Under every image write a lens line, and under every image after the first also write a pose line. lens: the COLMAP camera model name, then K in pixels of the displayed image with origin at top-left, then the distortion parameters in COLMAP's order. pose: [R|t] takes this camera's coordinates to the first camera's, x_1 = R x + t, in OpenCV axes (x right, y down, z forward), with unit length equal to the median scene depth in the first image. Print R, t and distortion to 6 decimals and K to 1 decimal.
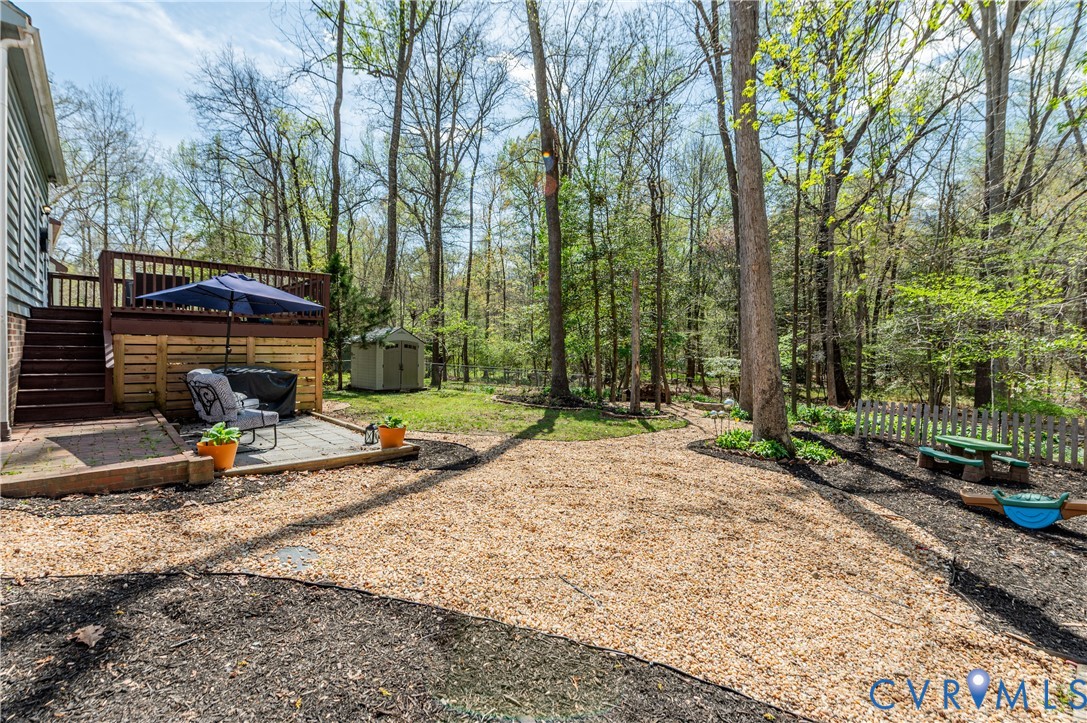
lens RADIAL K [[486.9, 0, 550.4], [0, 486.9, 341.6], [0, 0, 1]] dist [0.000548, -0.000412]
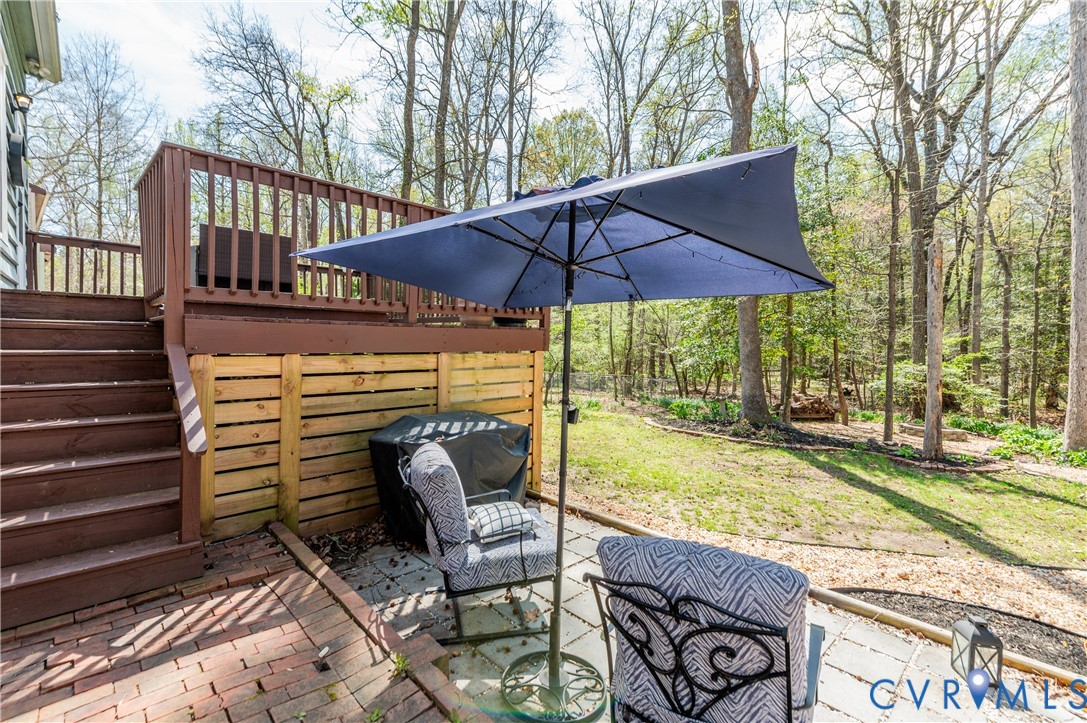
lens RADIAL K [[482.2, 0, 542.8], [0, 482.2, 346.3], [0, 0, 1]] dist [0.012989, -0.006210]
pose [[0.999960, 0.002942, 0.008496, -0.432874], [-0.003081, 0.999862, 0.016312, -0.020872], [-0.008446, -0.016337, 0.999831, 0.424530]]
